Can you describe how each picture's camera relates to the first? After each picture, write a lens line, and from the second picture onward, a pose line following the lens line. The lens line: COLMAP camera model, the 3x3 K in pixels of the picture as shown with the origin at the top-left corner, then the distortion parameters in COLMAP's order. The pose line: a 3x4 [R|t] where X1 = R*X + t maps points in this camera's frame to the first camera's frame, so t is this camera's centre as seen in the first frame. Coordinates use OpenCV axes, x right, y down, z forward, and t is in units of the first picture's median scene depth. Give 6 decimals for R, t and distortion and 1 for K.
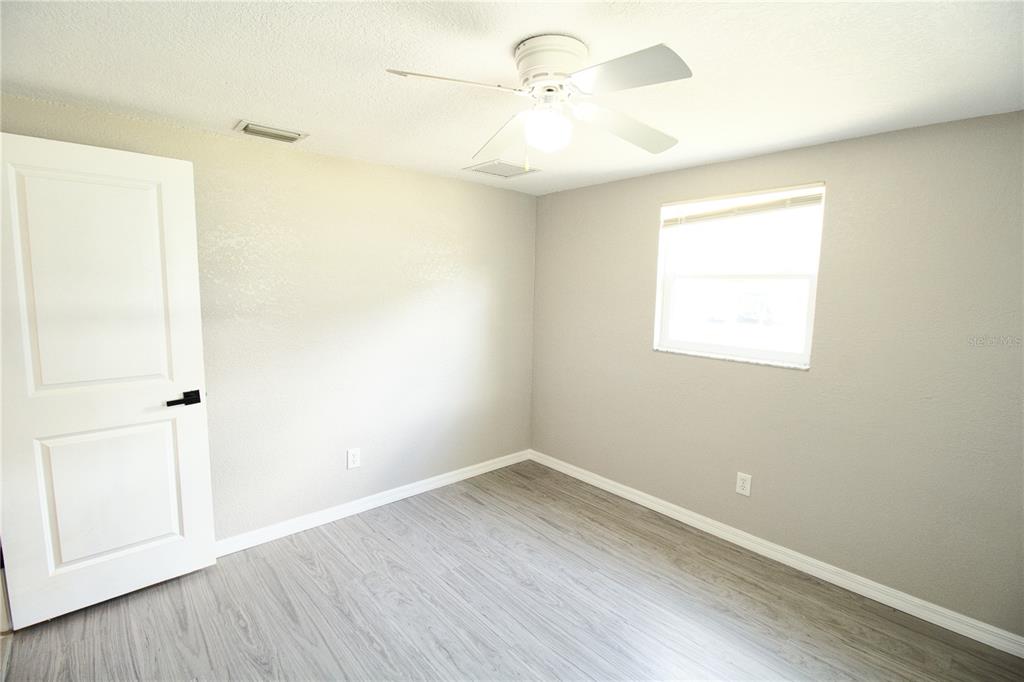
lens RADIAL K [[473.5, 0, 513.6], [0, 473.5, 341.8], [0, 0, 1]] dist [0.005152, -0.017377]
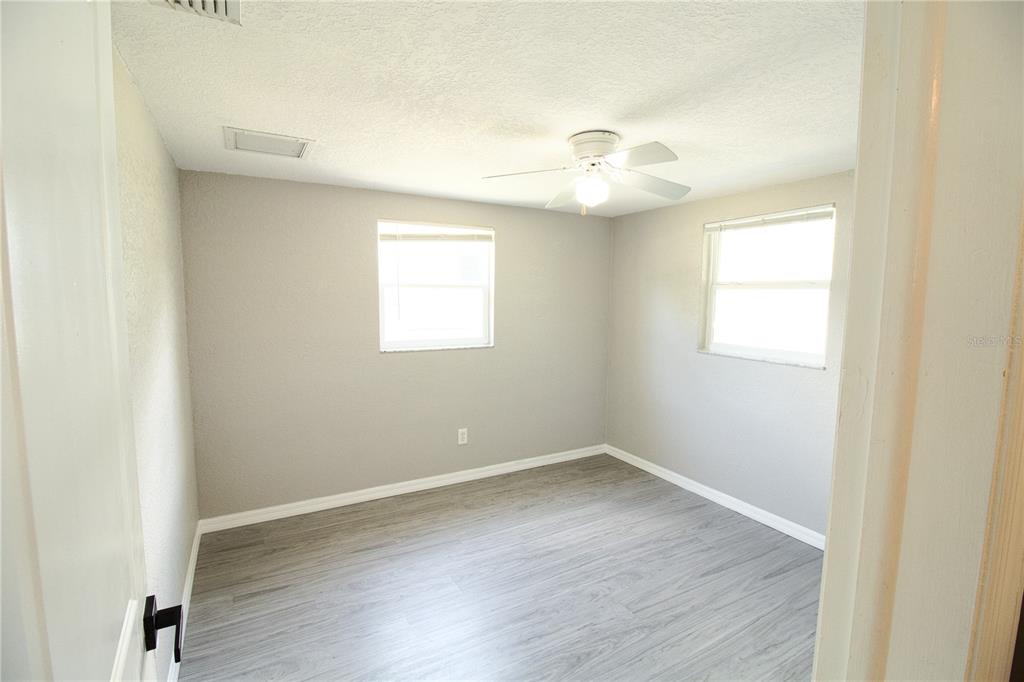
lens RADIAL K [[473.5, 0, 513.6], [0, 473.5, 341.8], [0, 0, 1]] dist [0.005152, -0.017377]
pose [[0.211003, -0.113287, 0.970898, -0.788388], [0.110929, 0.989620, 0.091363, -0.082218], [-0.971171, 0.088423, 0.221380, 0.523045]]
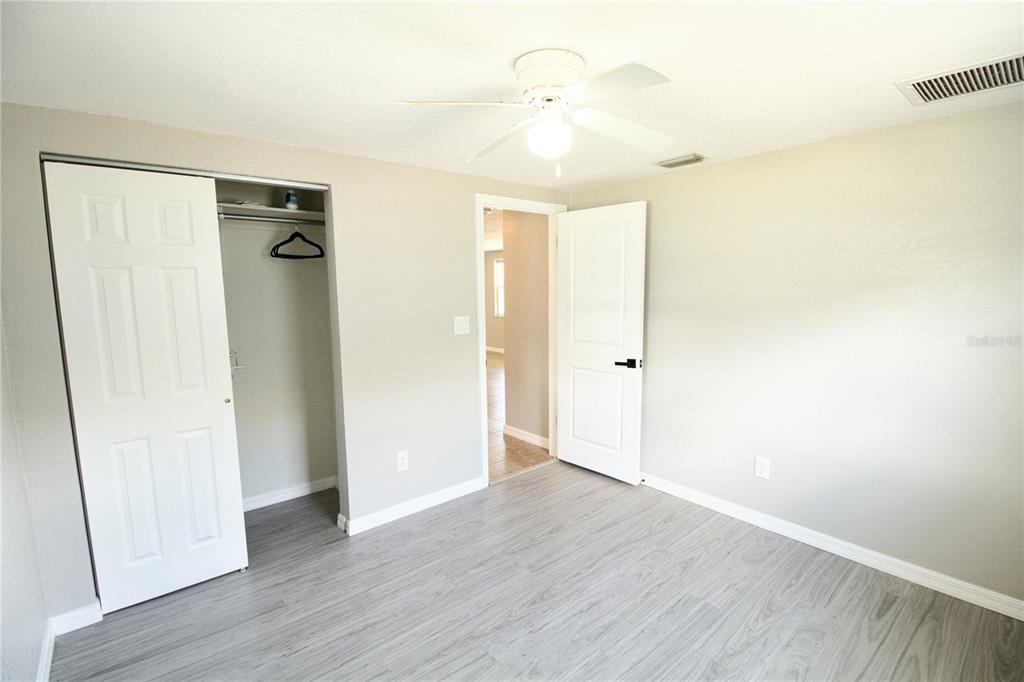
lens RADIAL K [[473.5, 0, 513.6], [0, 473.5, 341.8], [0, 0, 1]] dist [0.005152, -0.017377]
pose [[-0.026220, 0.104314, -0.994199, 0.645597], [-0.108751, 0.988340, 0.106568, -0.053529], [0.993723, 0.110914, -0.014570, 0.541522]]
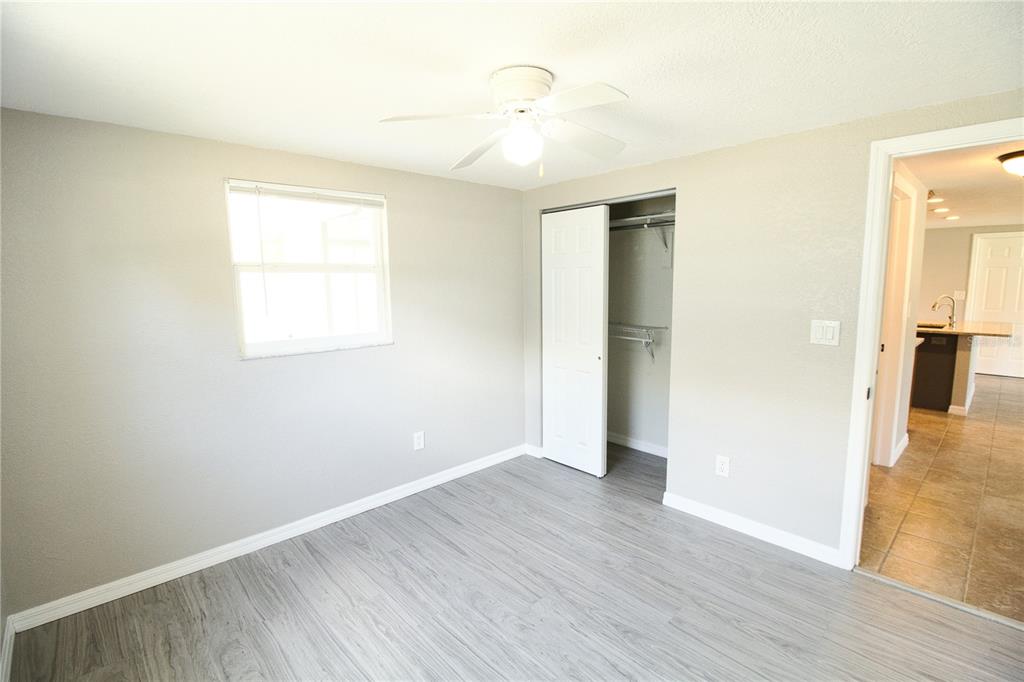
lens RADIAL K [[473.5, 0, 513.6], [0, 473.5, 341.8], [0, 0, 1]] dist [0.005152, -0.017377]
pose [[-0.999619, -0.001924, -0.027549, 0.068433], [-0.008644, 0.969240, 0.245965, -0.146709], [0.026229, 0.246109, -0.968887, 1.224063]]
